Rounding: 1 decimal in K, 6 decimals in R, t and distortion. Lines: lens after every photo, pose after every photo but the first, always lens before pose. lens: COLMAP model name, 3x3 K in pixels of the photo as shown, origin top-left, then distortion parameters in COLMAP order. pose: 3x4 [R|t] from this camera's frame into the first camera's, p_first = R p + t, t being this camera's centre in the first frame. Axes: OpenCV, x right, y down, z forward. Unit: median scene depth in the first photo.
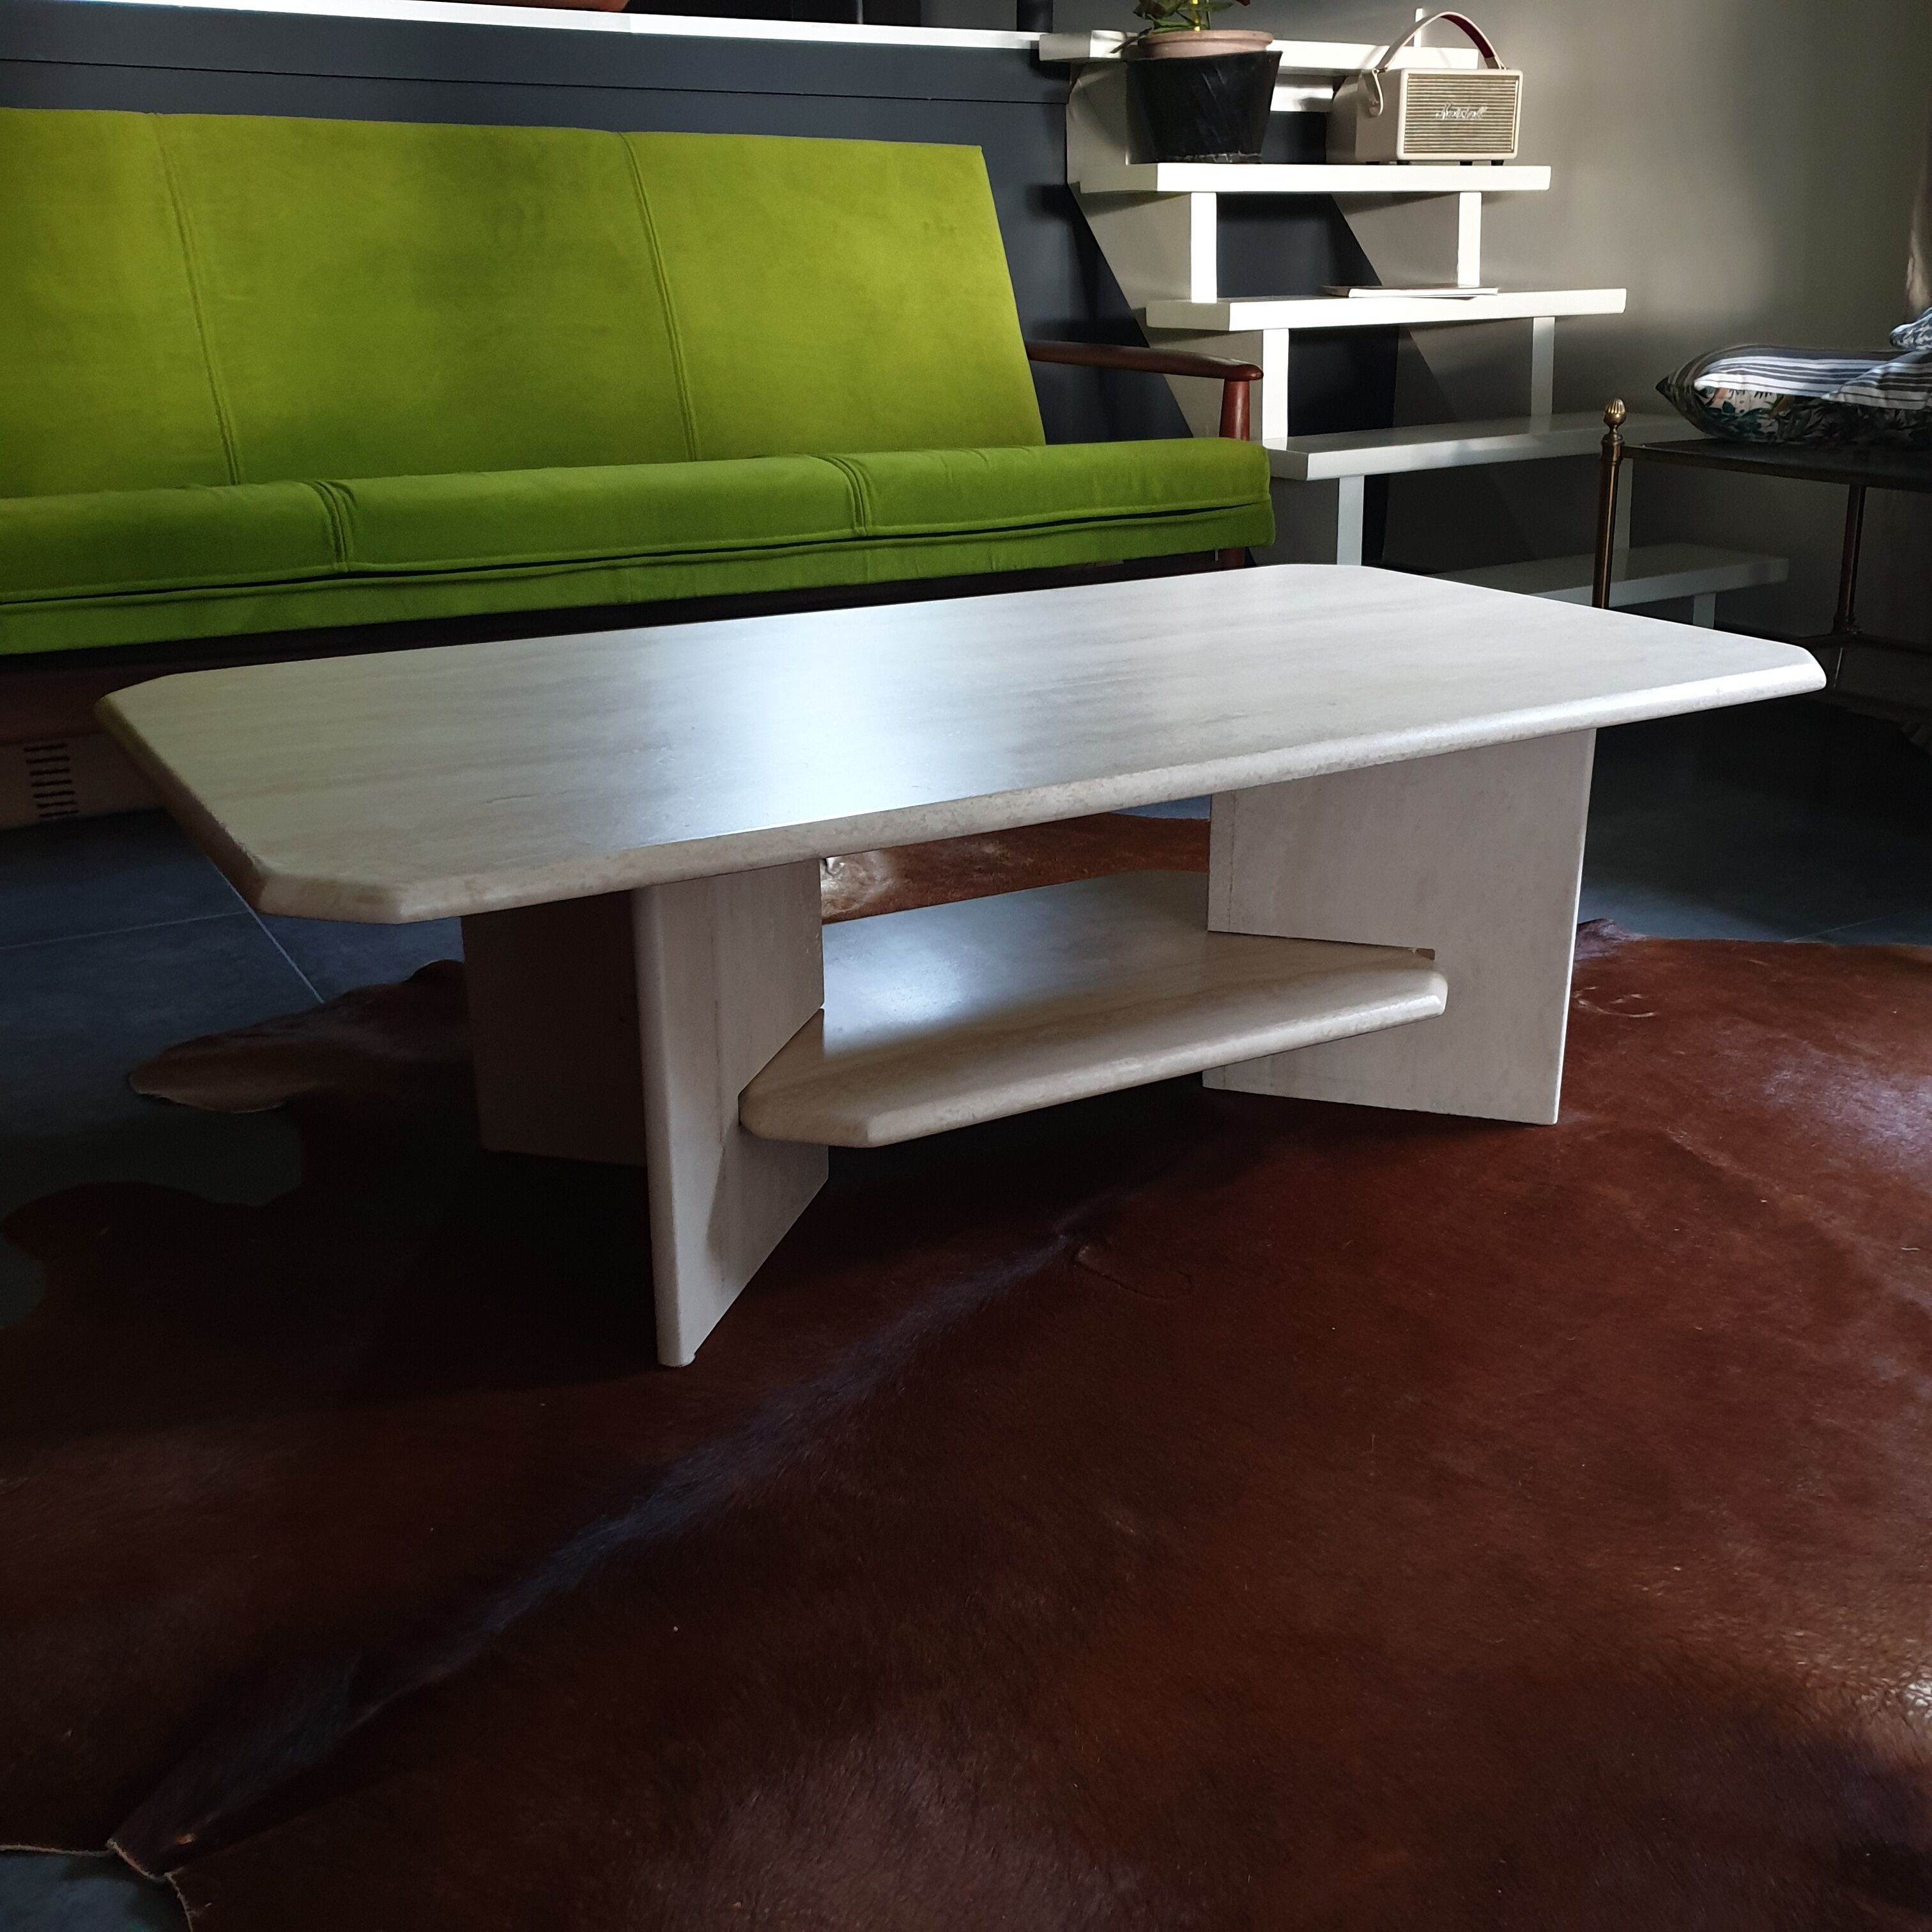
lens RADIAL K [[2028.5, 0, 966.0], [0, 2028.5, 966.0], [0, 0, 1]] dist [0.130834, -0.385069]
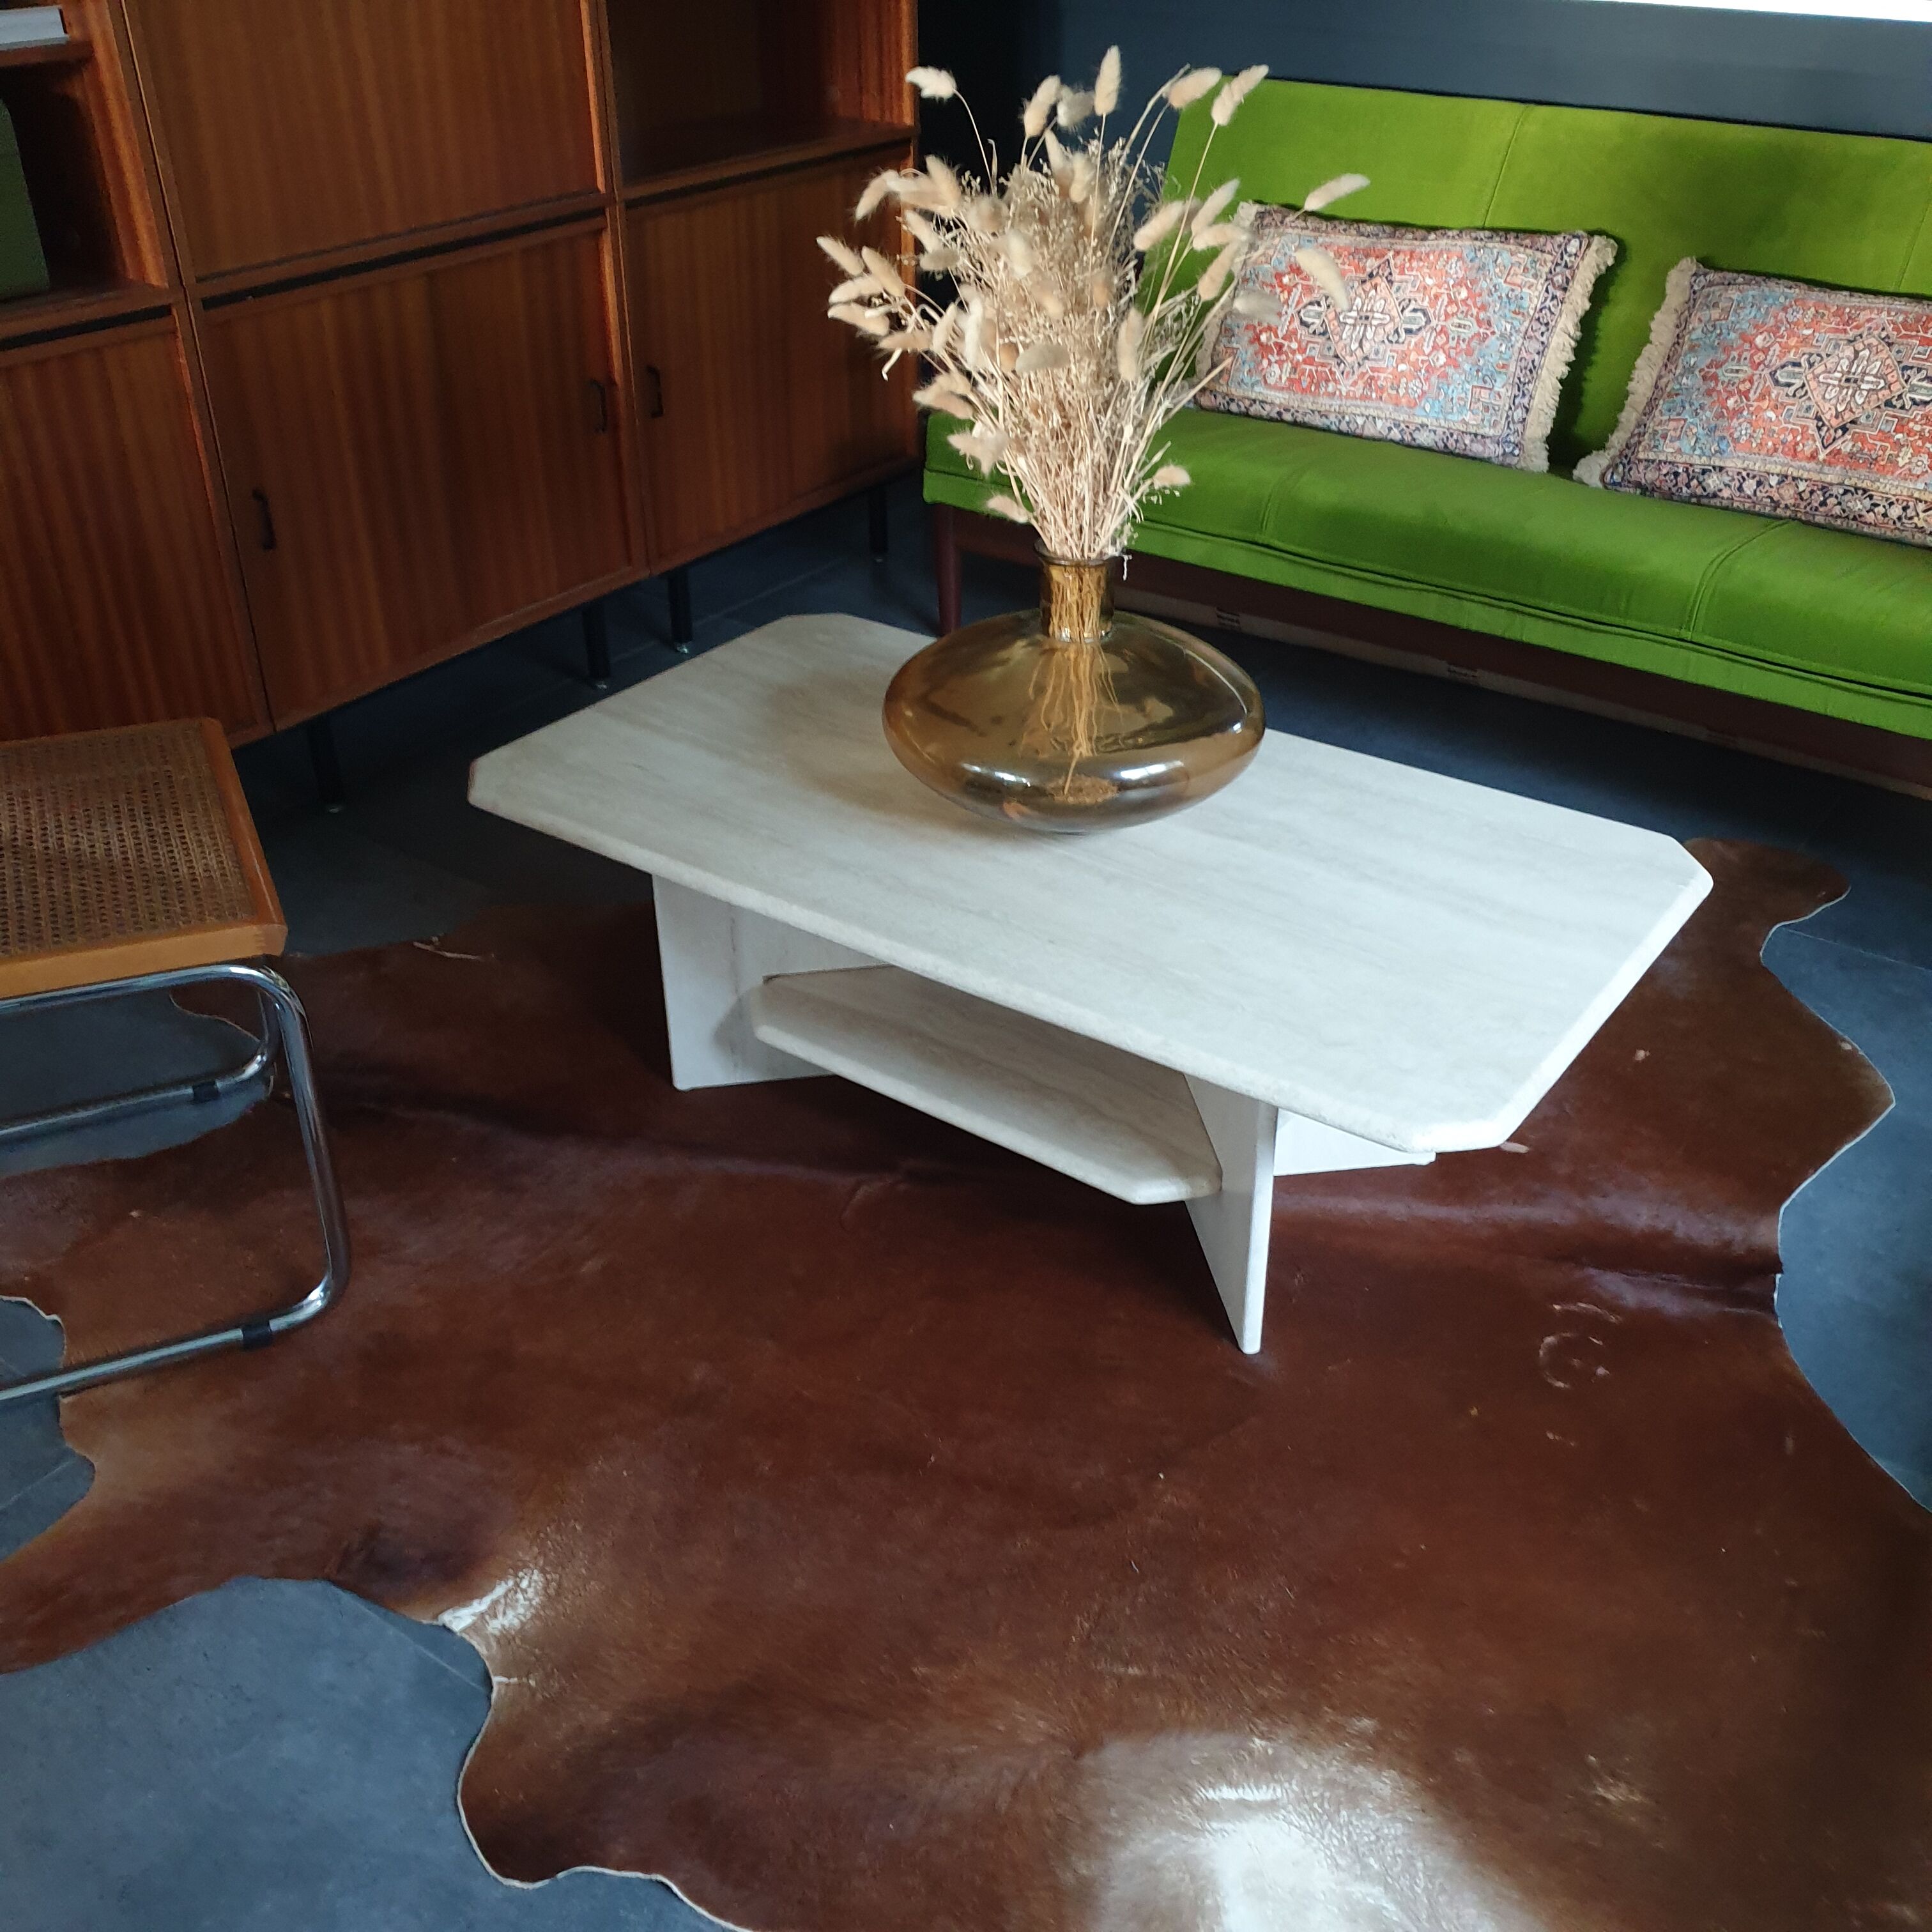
lens RADIAL K [[2027.3, 0, 967.7], [0, 2027.3, 991.0], [0, 0, 1]] dist [0.003747, 0.020239]
pose [[0.405204, 0.485575, -0.774614, 0.758351], [-0.303195, 0.870712, 0.387213, -0.376845], [0.862486, 0.077959, 0.500040, 0.188025]]
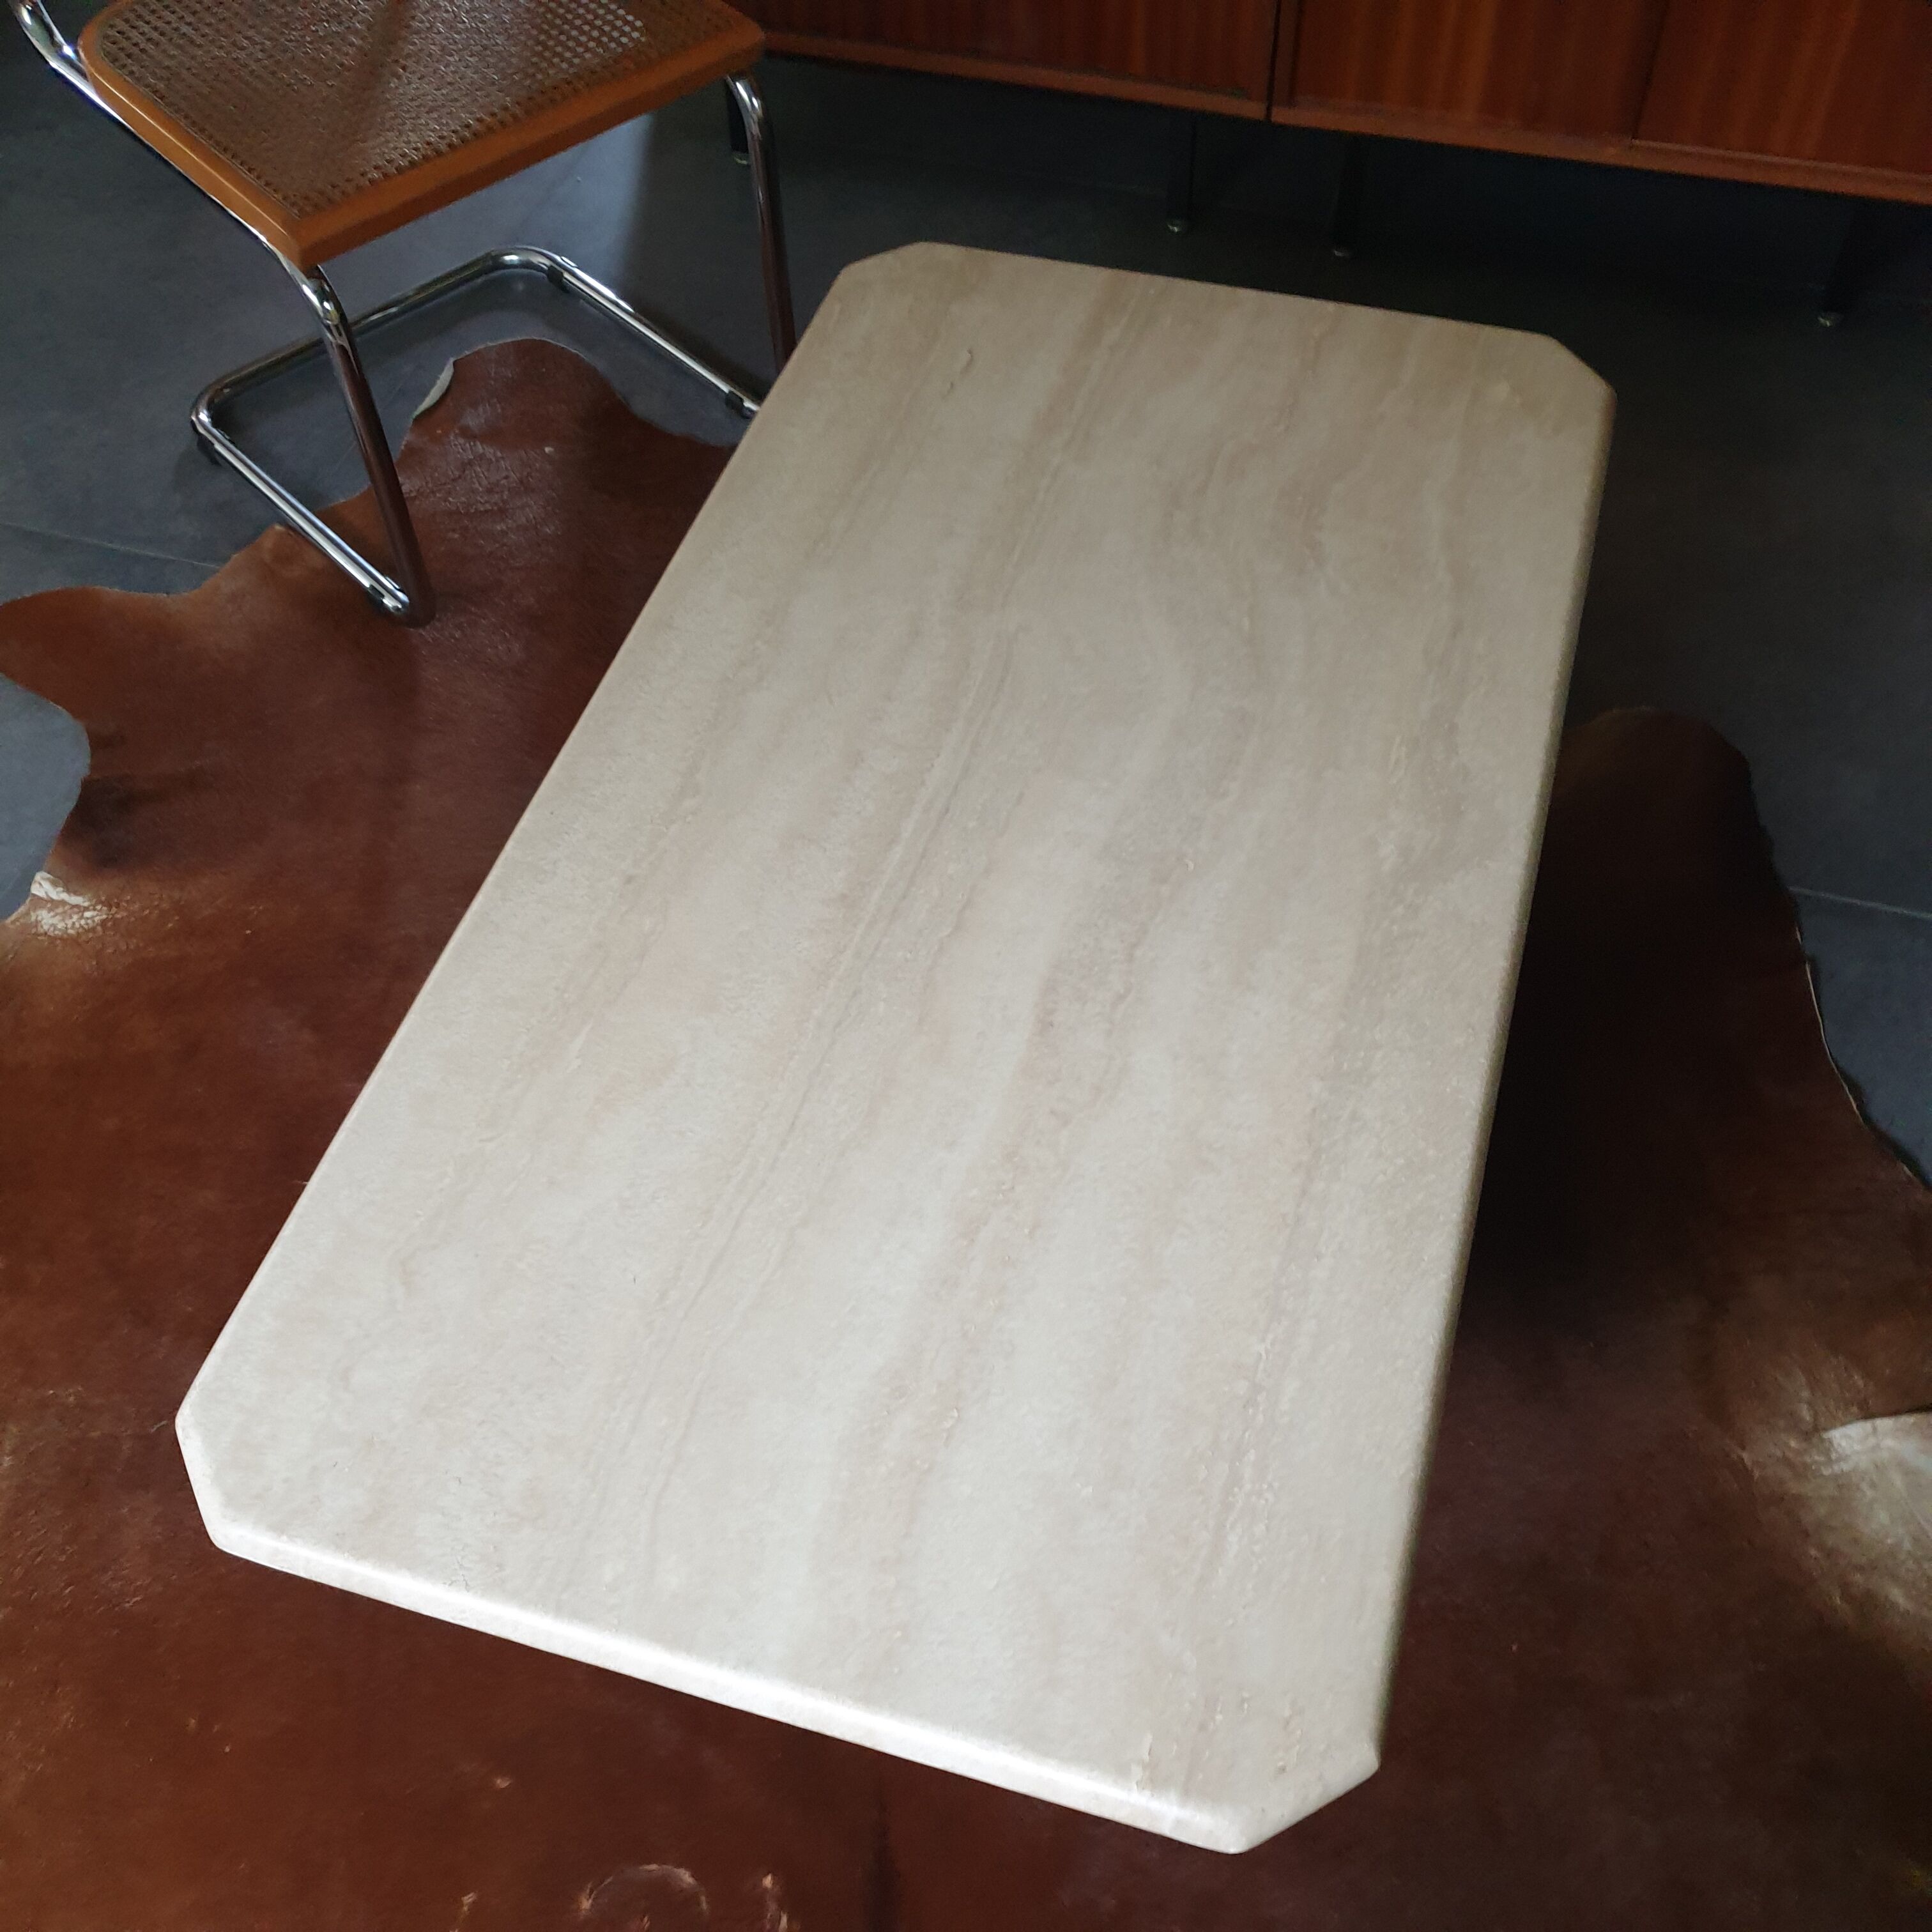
lens RADIAL K [[1992.1, 0, 966.0], [0, 1992.1, 966.0], [0, 0, 1]] dist [0.001468, 0.026079]
pose [[-0.733995, 0.546949, -0.402615, 0.283686], [-0.201739, 0.390473, 0.898238, -0.595049], [0.648501, 0.740525, -0.176263, 0.813770]]
